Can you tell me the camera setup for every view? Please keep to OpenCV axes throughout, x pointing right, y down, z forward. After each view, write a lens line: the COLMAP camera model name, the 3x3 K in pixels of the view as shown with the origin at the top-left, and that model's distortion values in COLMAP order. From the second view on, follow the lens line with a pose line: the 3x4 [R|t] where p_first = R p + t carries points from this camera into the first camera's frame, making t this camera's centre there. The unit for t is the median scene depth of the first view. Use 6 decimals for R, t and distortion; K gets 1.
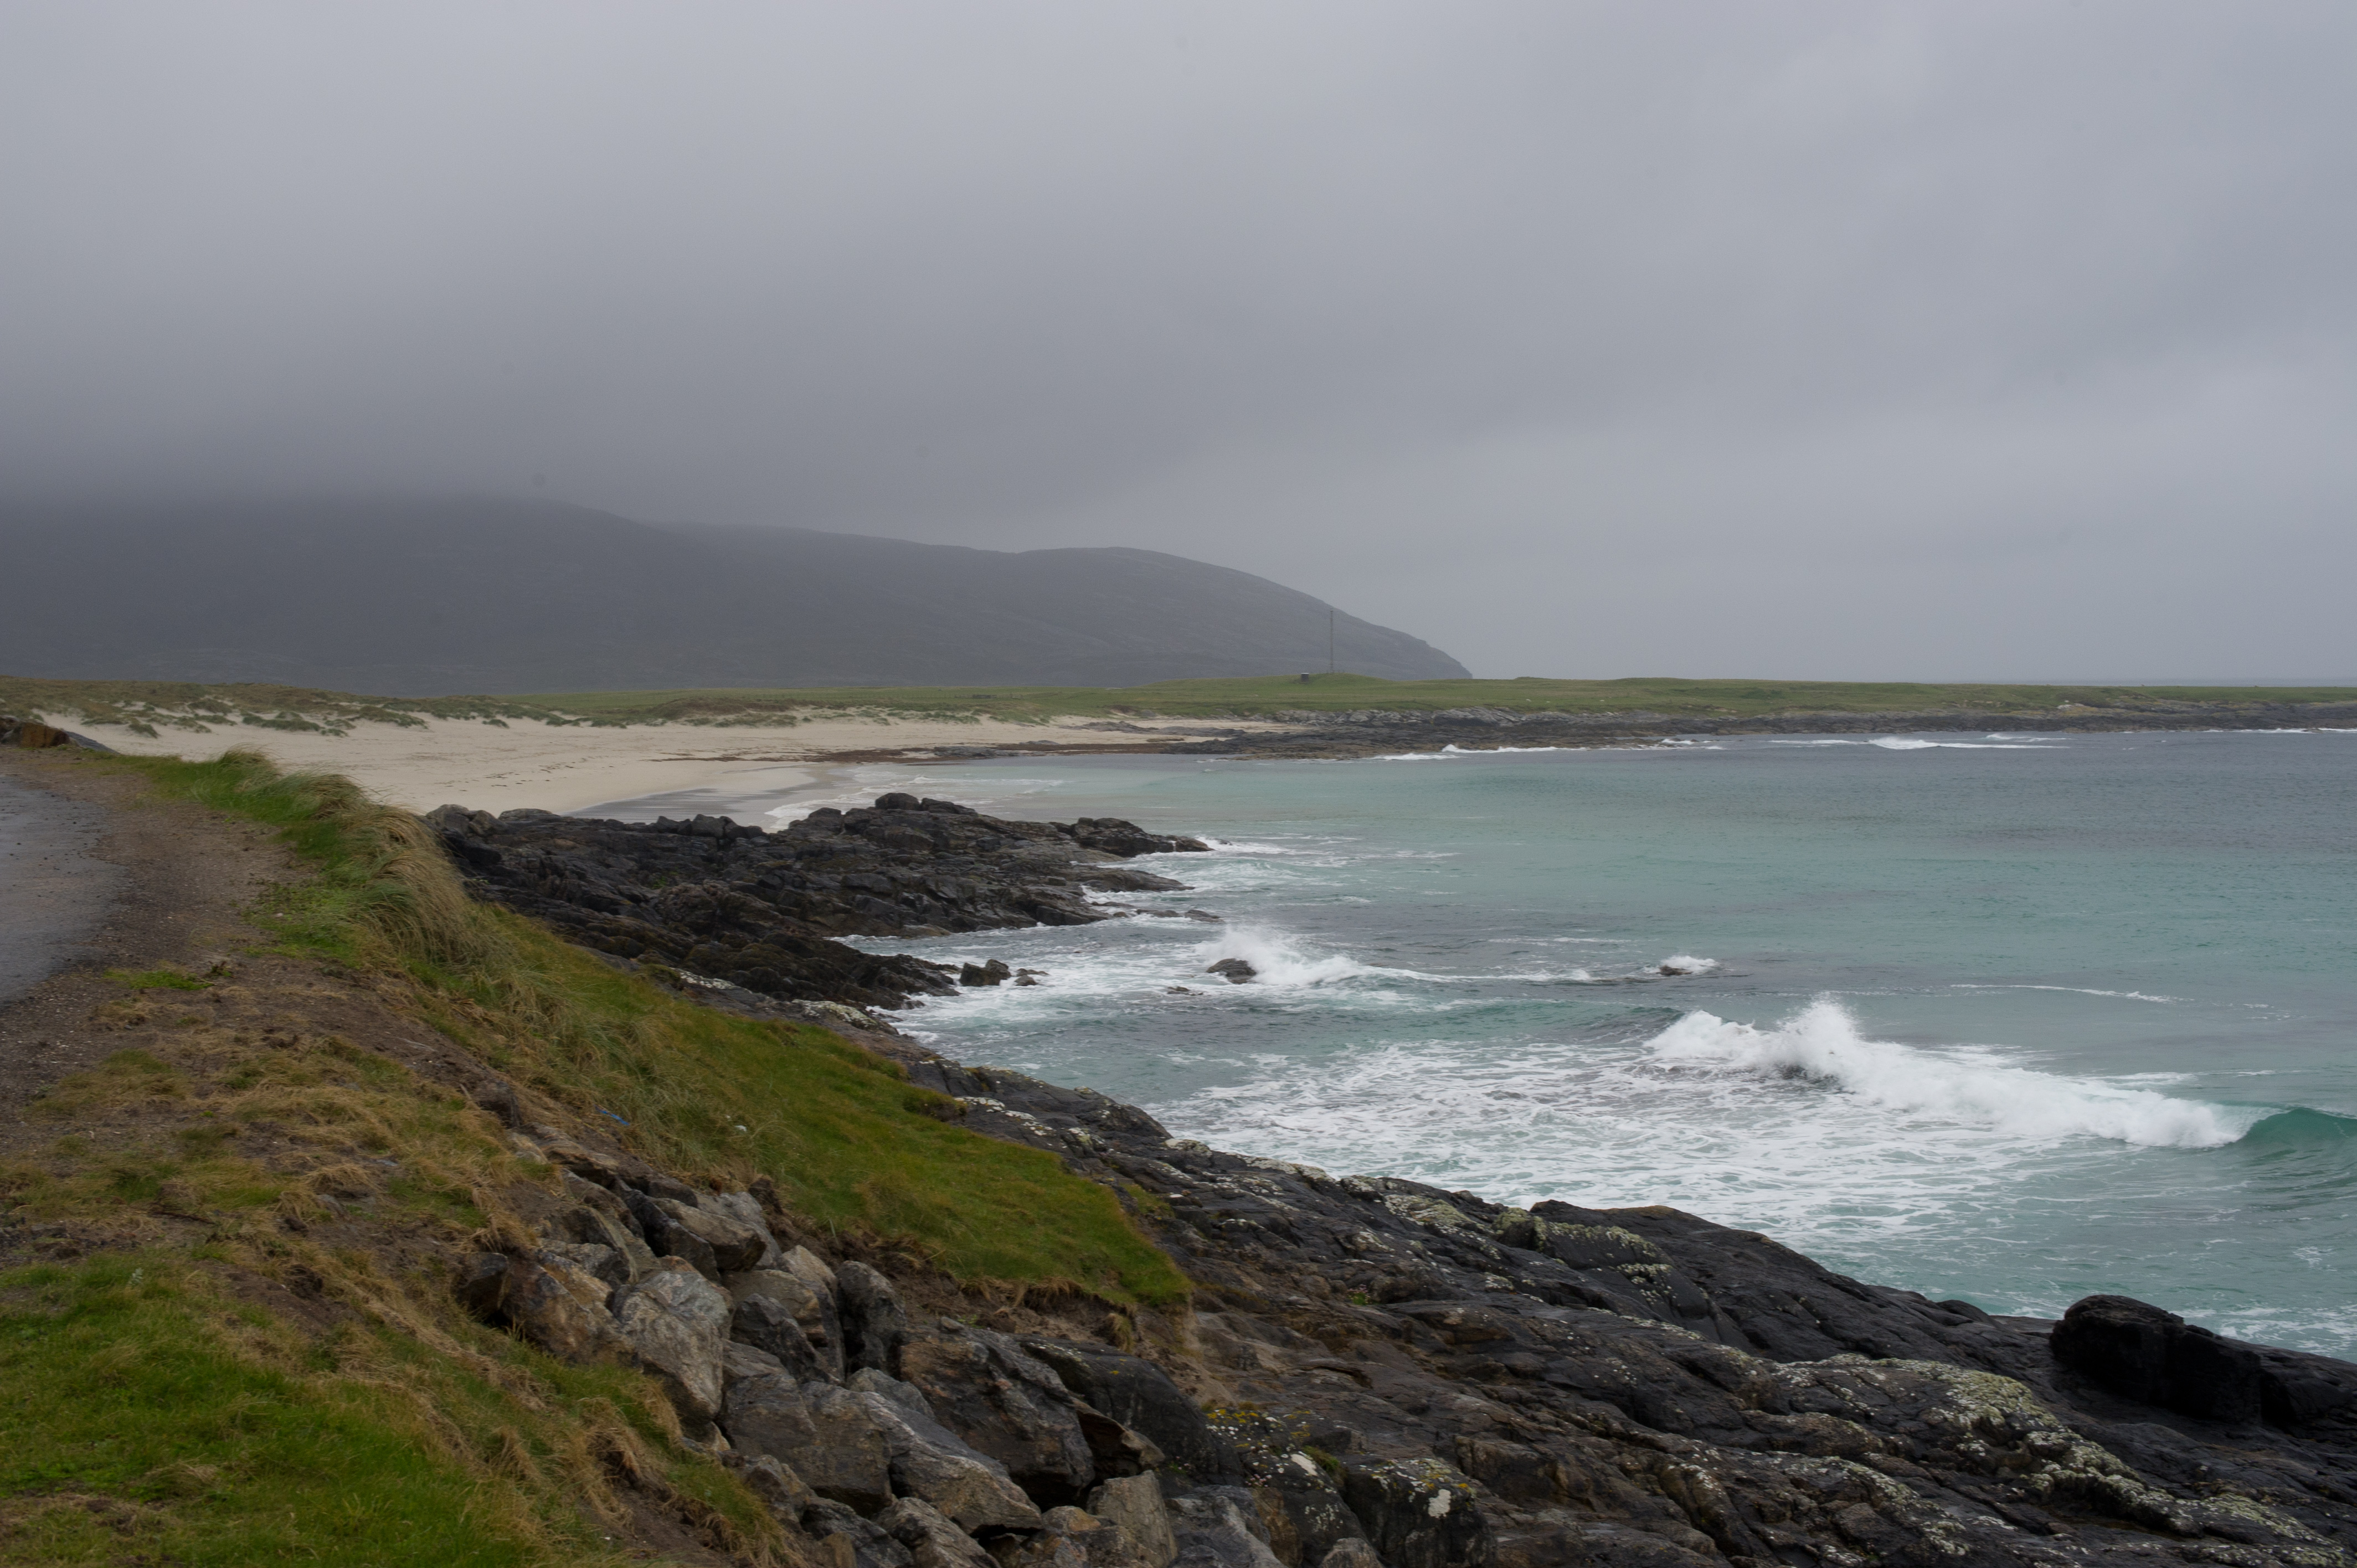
lens RADIAL K [[3385.6, 0, 1170.6], [0, 3385.6, 792.8], [0, 0, 1]] dist [-0.146778, 0.151528]
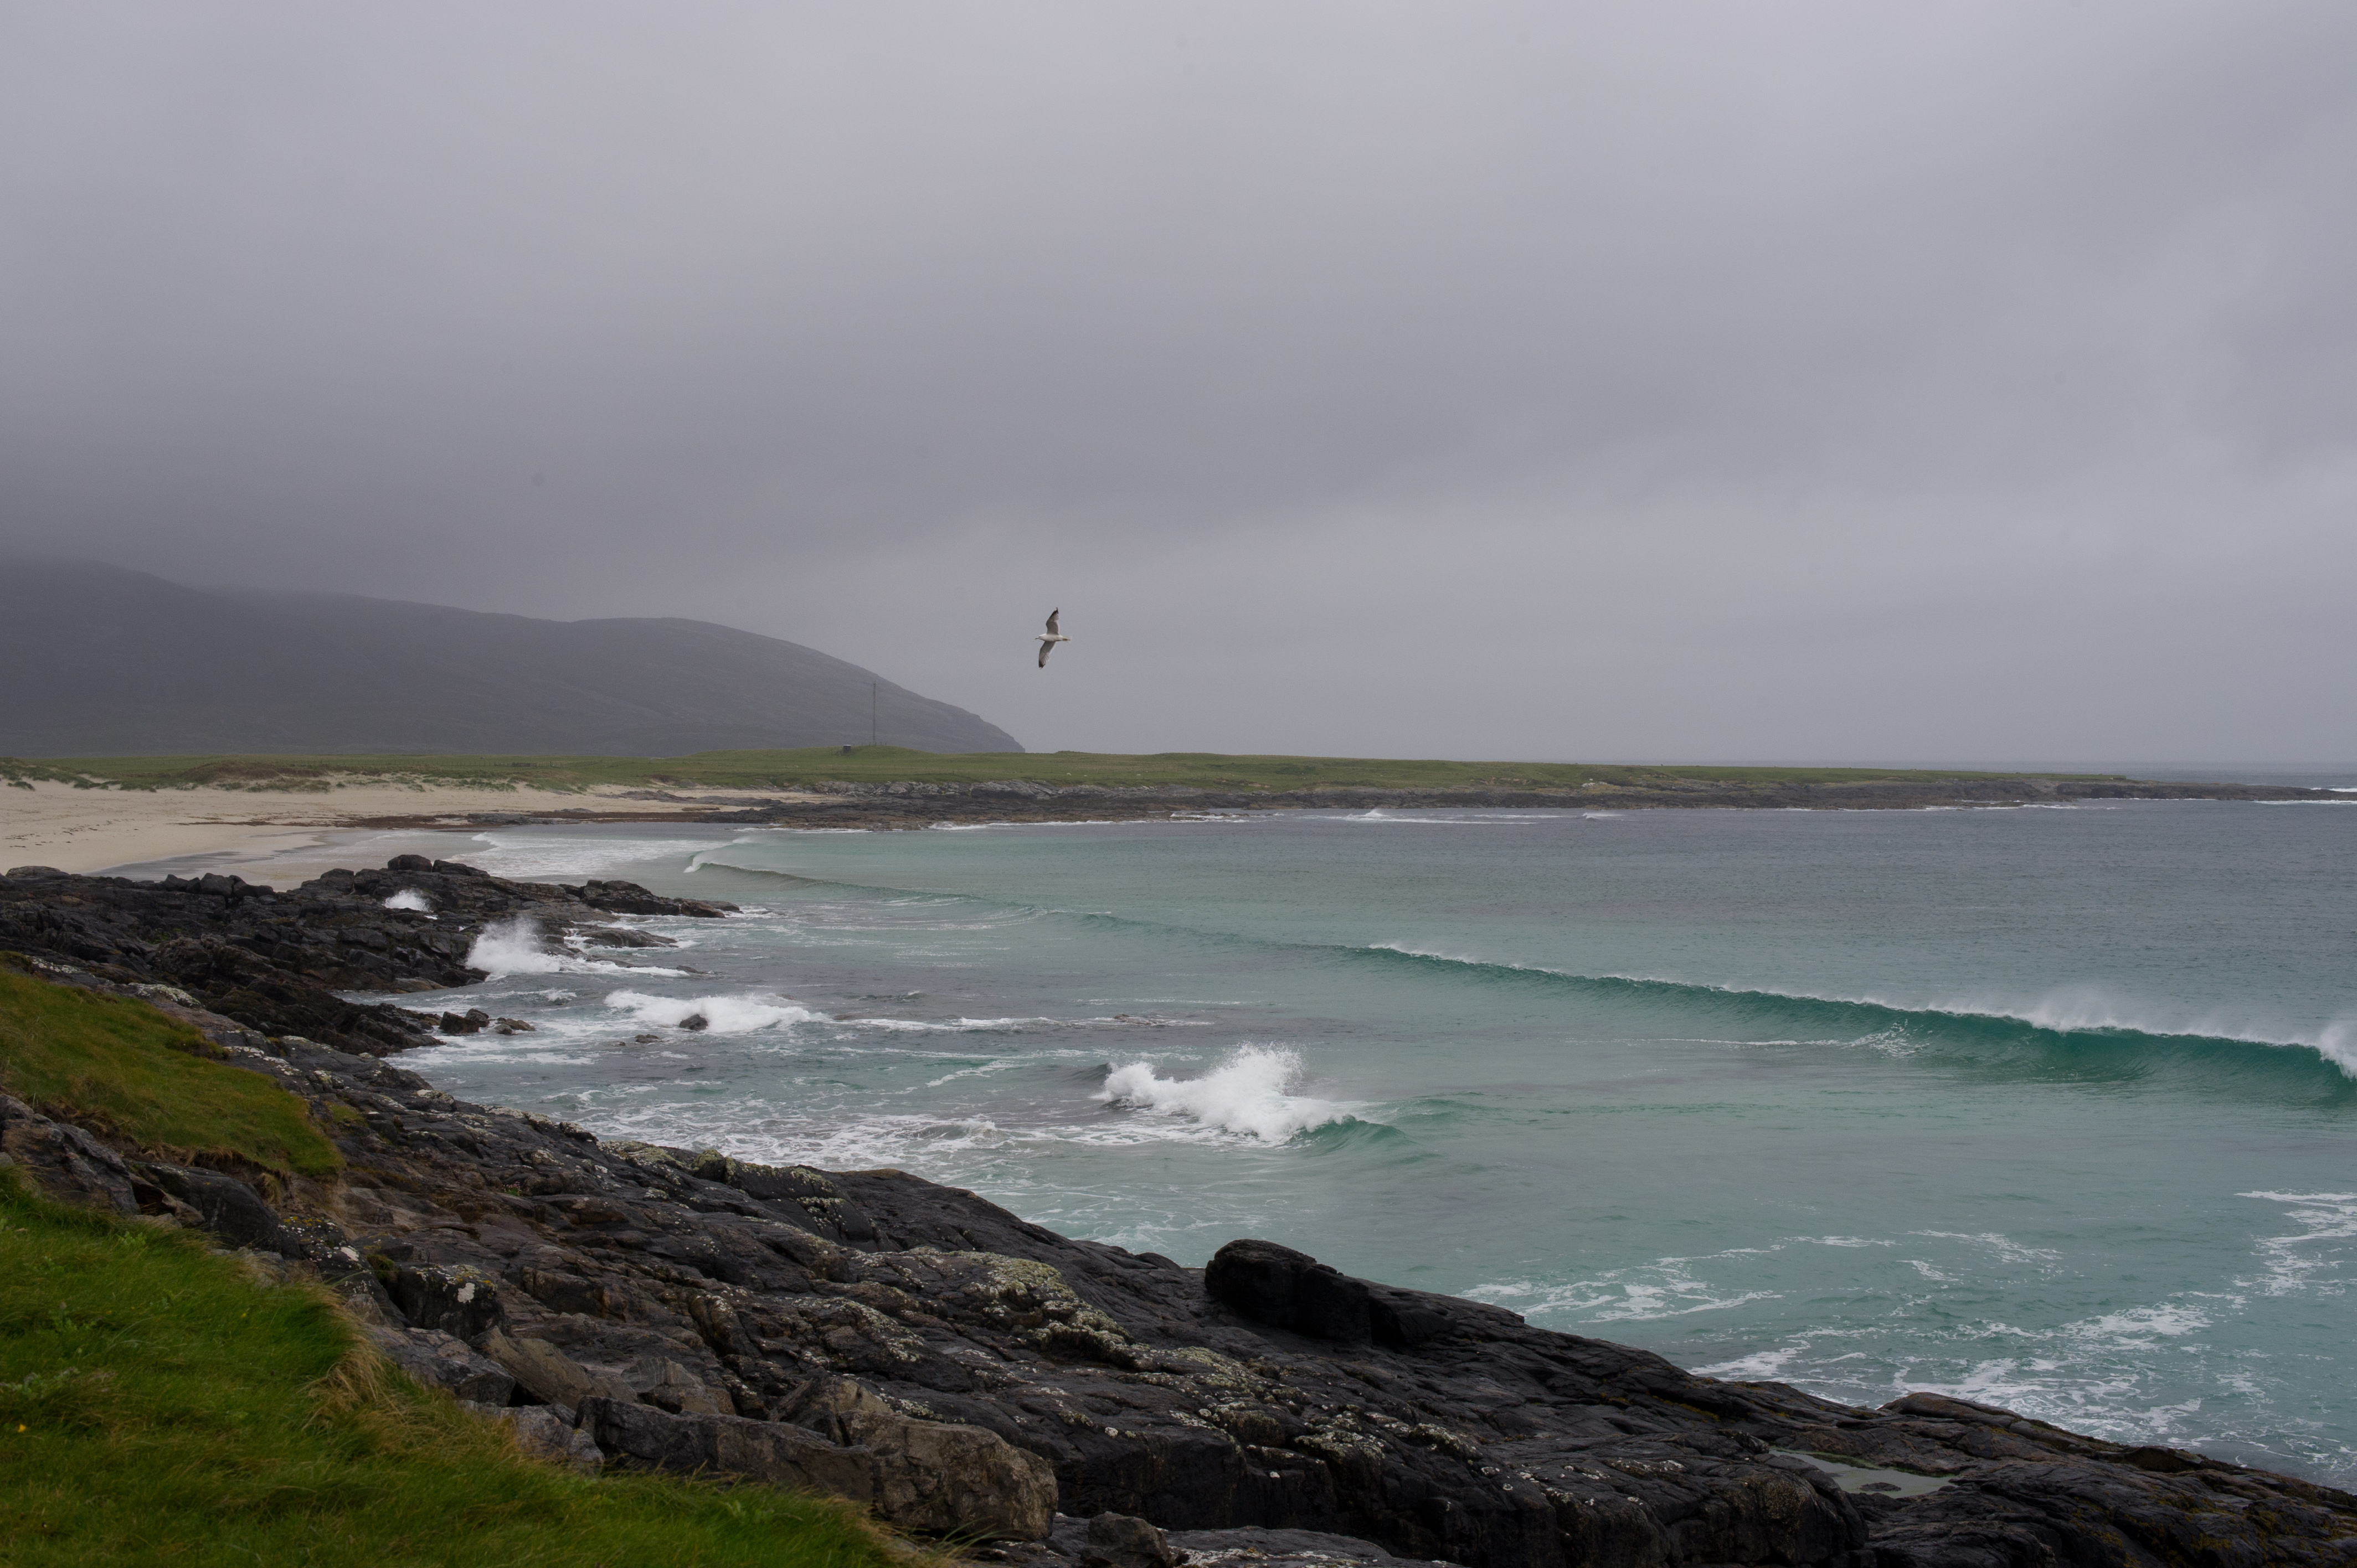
lens RADIAL K [[3385.6, 0, 1170.6], [0, 3385.6, 792.8], [0, 0, 1]] dist [-0.146778, 0.151528]
pose [[0.991412, 0.009432, 0.130436, 0.134201], [-0.006568, 0.999728, -0.022367, 0.024867], [-0.130612, 0.021318, 0.991204, -0.299026]]
